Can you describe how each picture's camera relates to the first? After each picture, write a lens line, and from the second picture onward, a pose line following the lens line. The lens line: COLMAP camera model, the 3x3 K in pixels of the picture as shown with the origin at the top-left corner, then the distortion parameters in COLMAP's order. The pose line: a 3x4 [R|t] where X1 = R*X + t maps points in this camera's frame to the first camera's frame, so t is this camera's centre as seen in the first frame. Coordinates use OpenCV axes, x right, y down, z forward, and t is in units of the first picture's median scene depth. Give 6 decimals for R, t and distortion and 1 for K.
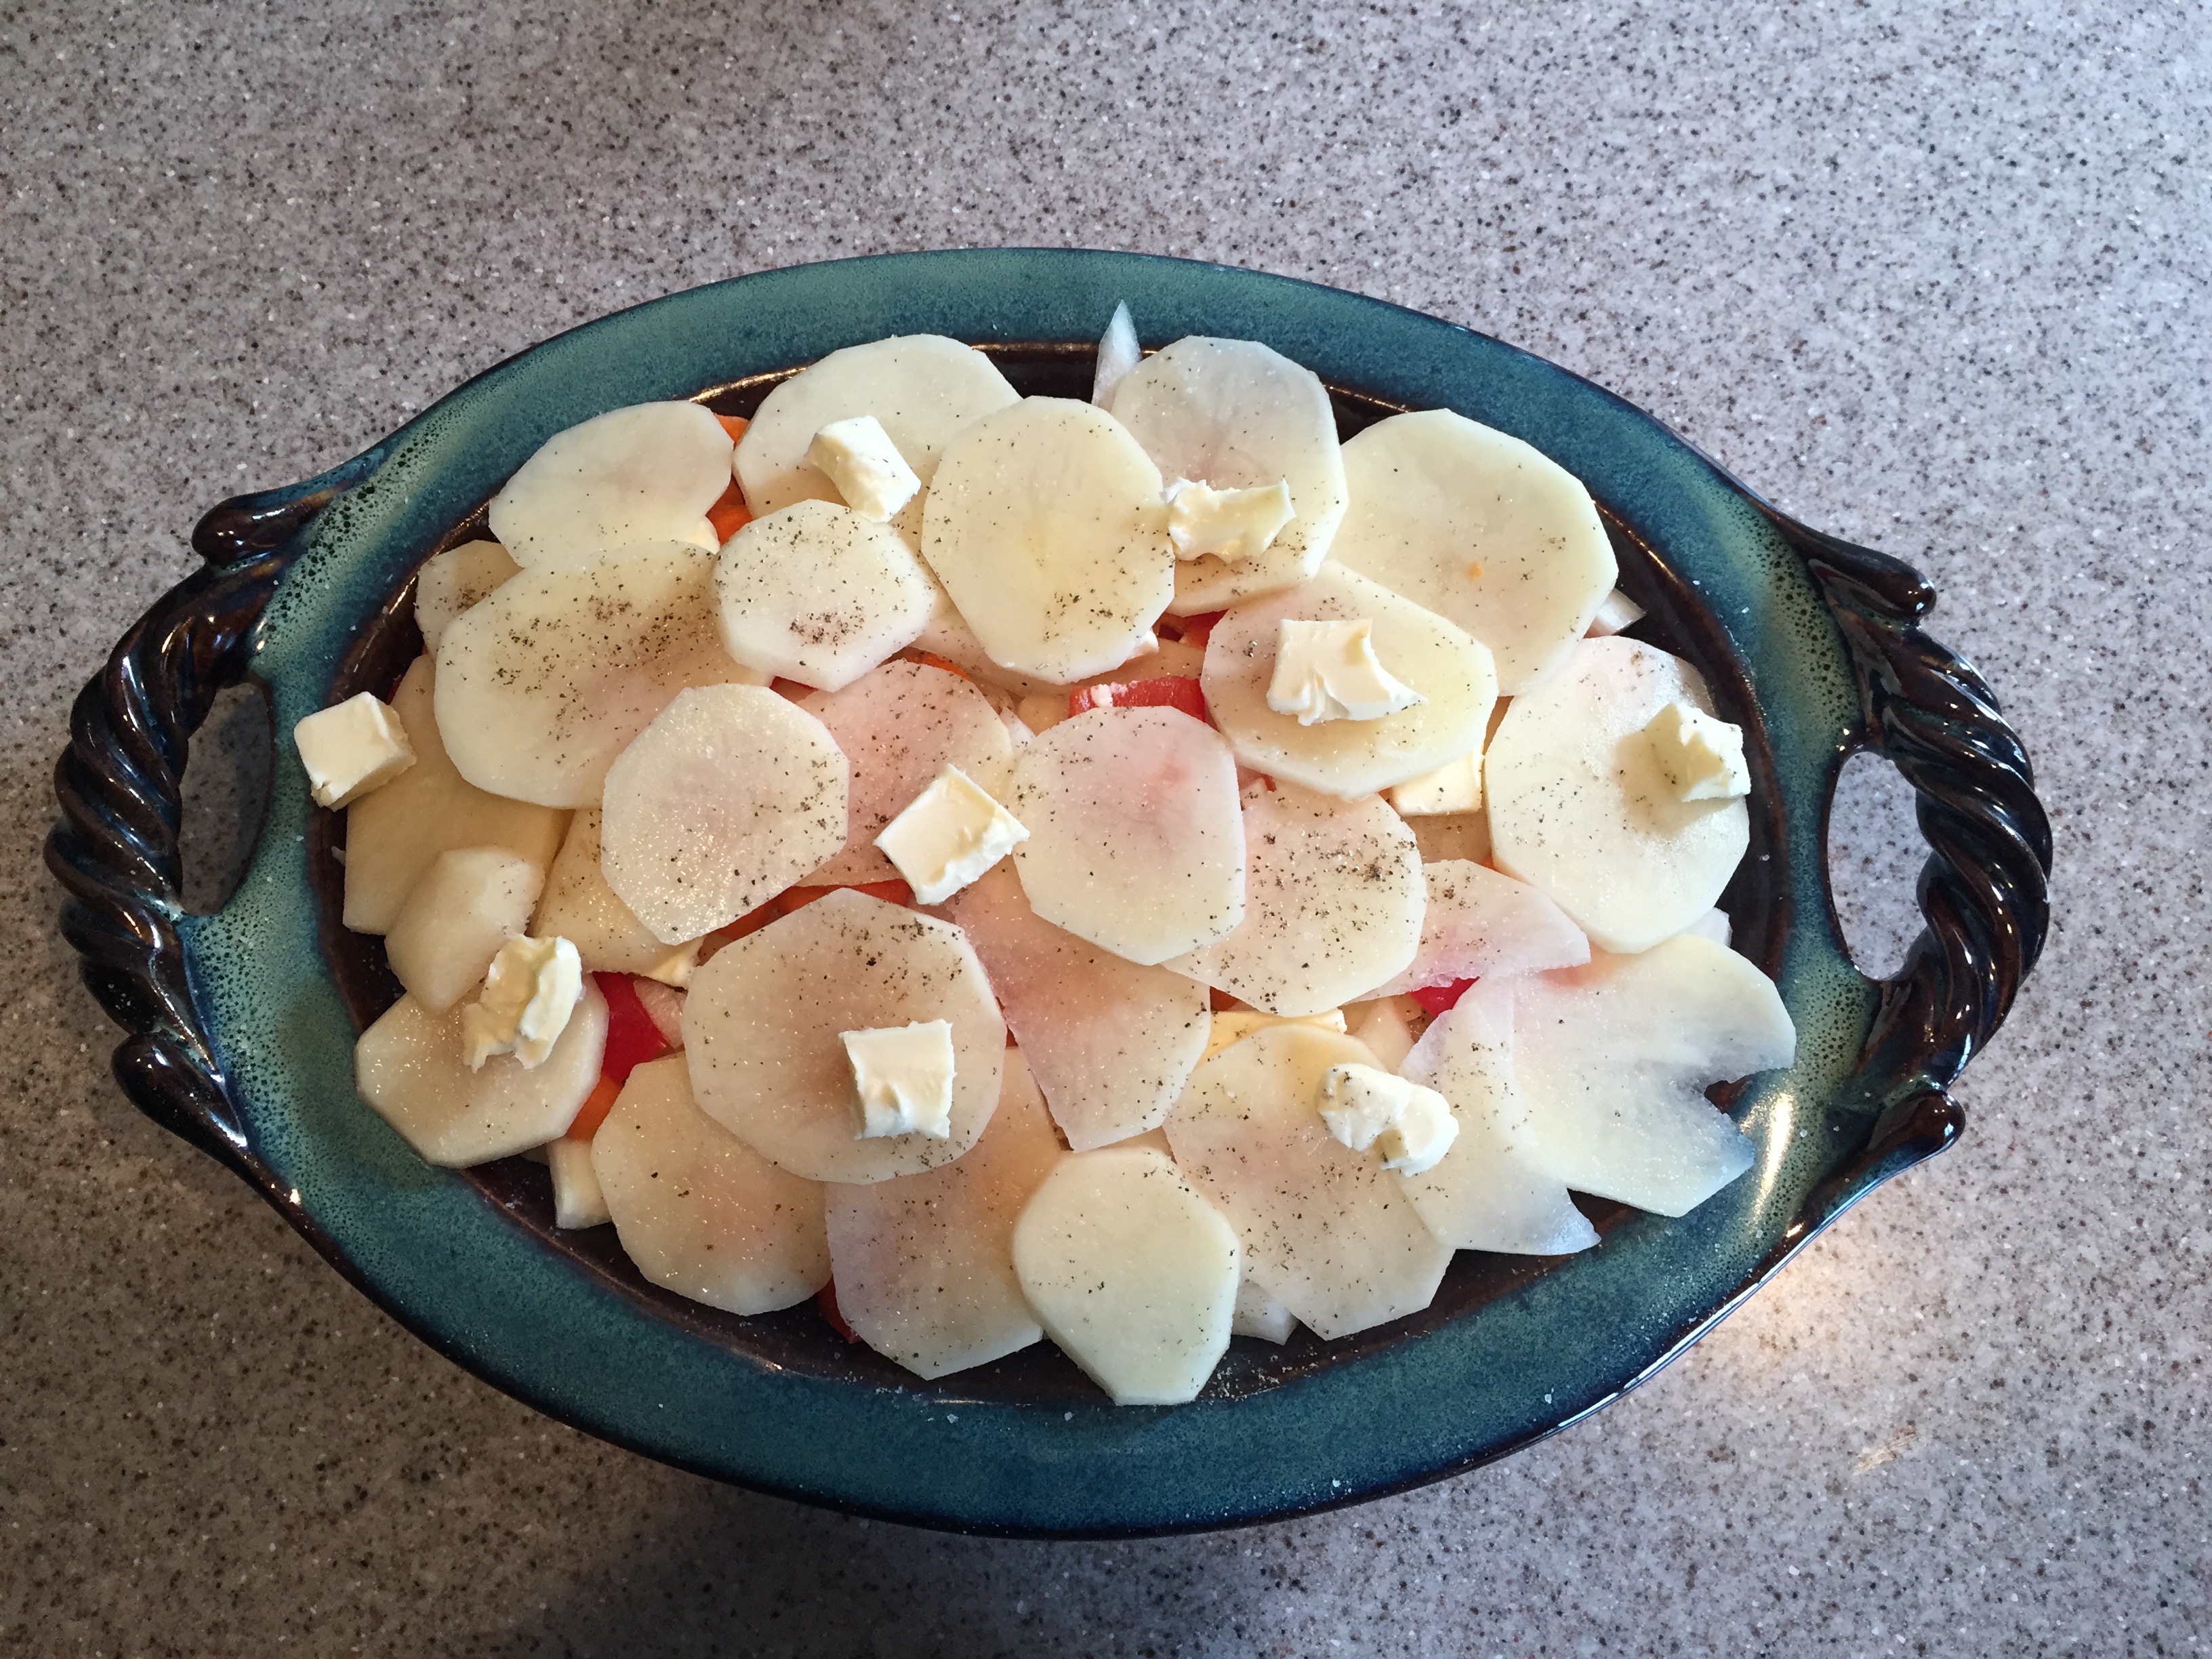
lens RADIAL K [[1886.2, 0, 1102.8], [0, 1886.2, 824.6], [0, 0, 1]] dist [0.078412, -0.124412]
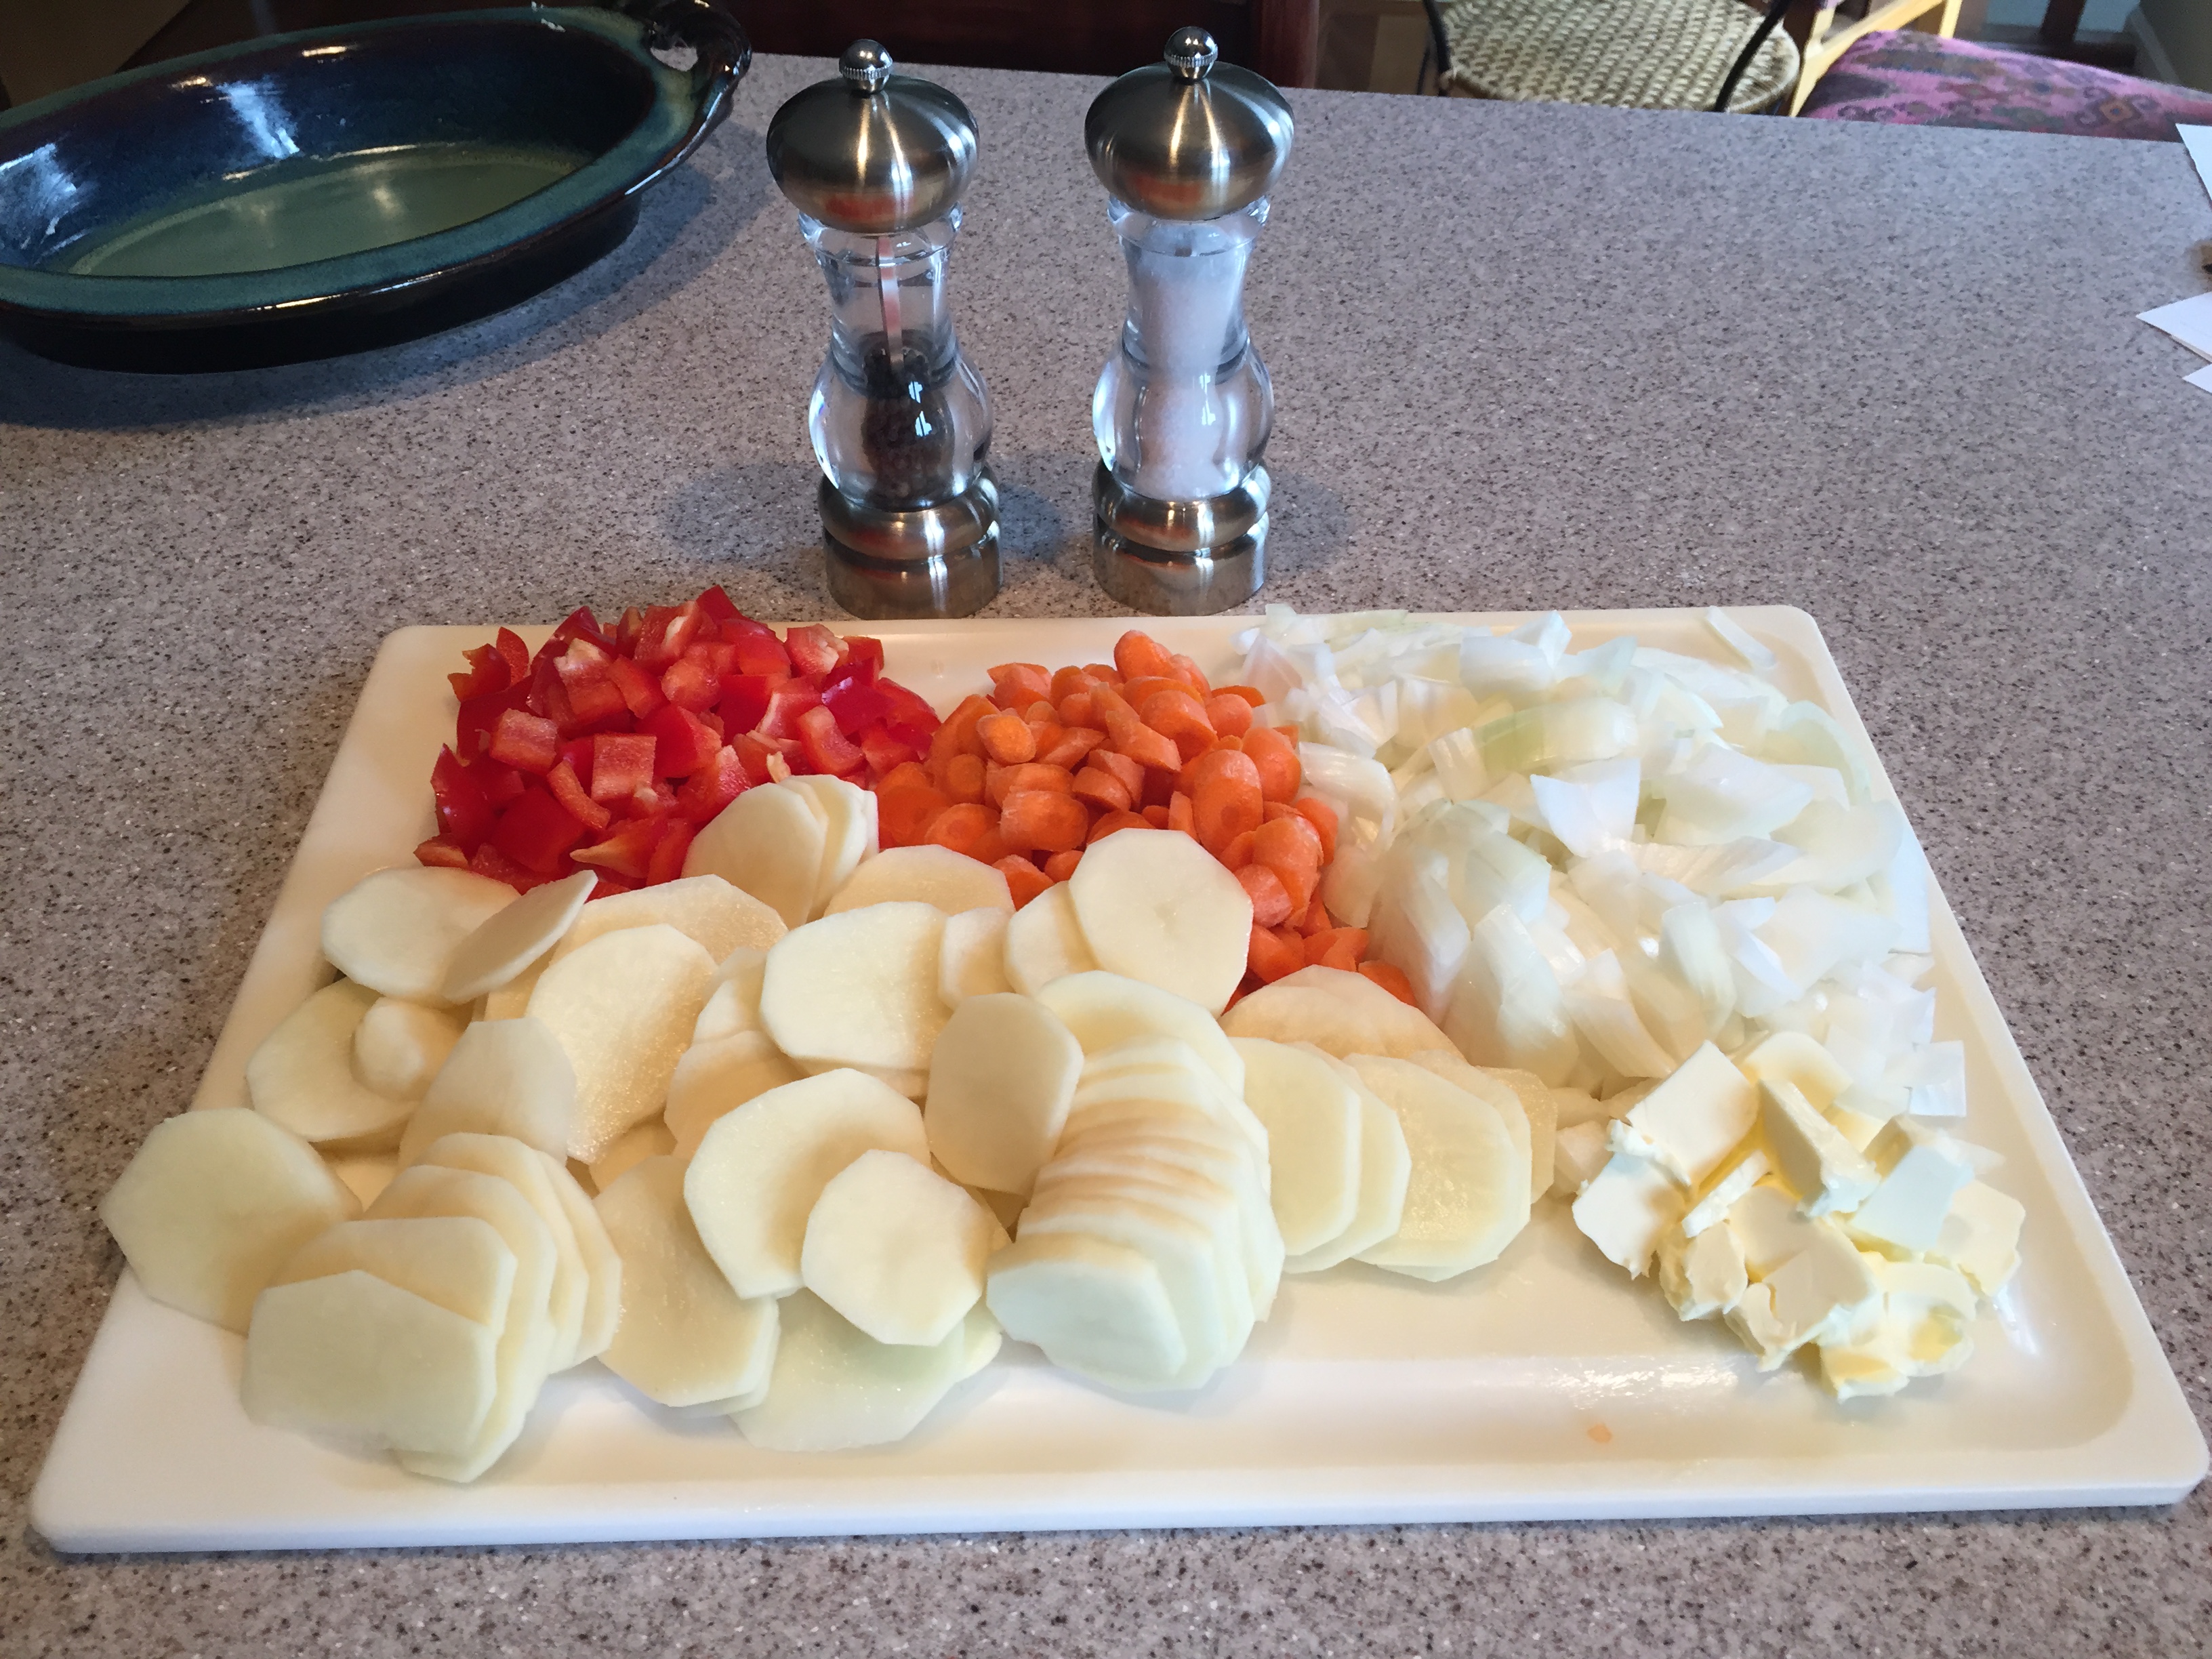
lens RADIAL K [[1886.2, 0, 1106.1], [0, 1886.2, 825.7], [0, 0, 1]] dist [0.078412, -0.124412]
pose [[0.997408, 0.042947, -0.057731, 0.469697], [-0.067449, 0.837480, -0.542289, 0.424029], [0.025059, 0.544777, 0.838206, -0.035828]]
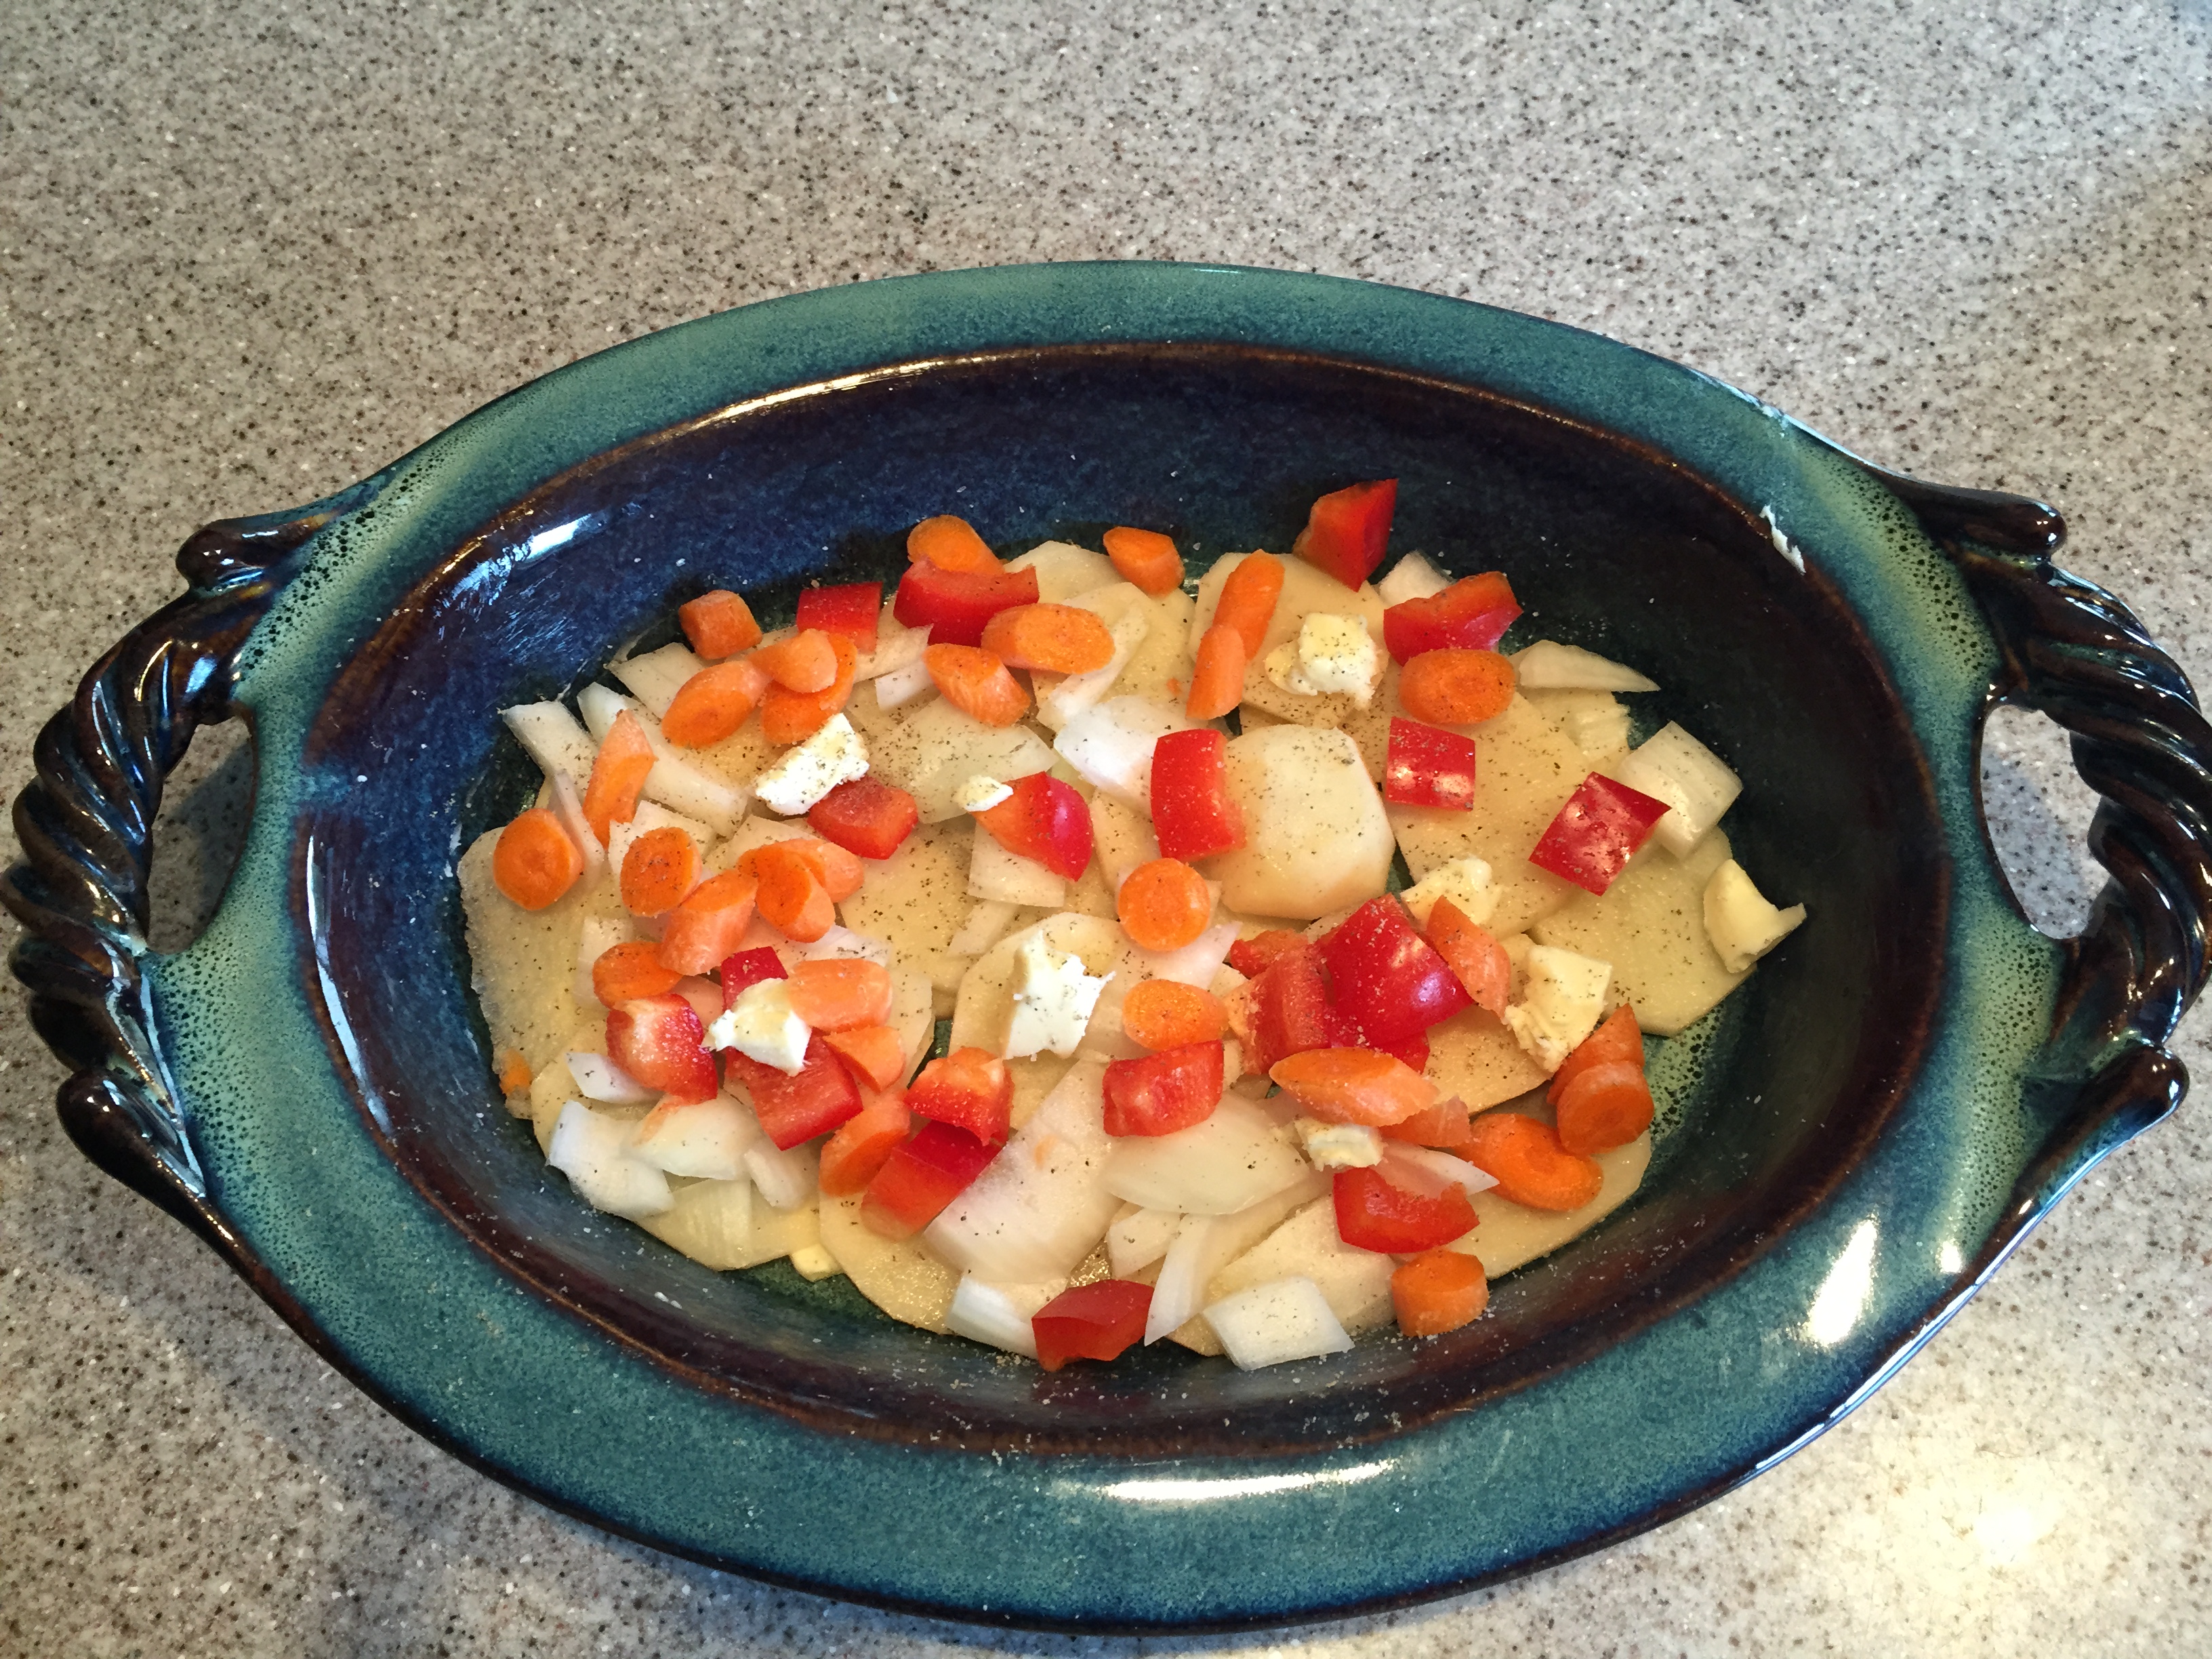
lens RADIAL K [[1886.2, 0, 1103.2], [0, 1886.2, 838.4], [0, 0, 1]] dist [0.078412, -0.124412]
pose [[0.986524, -0.156485, 0.047783, -0.251190], [0.162479, 0.971348, -0.173446, -0.009880], [-0.019272, 0.178872, 0.983684, 0.129582]]
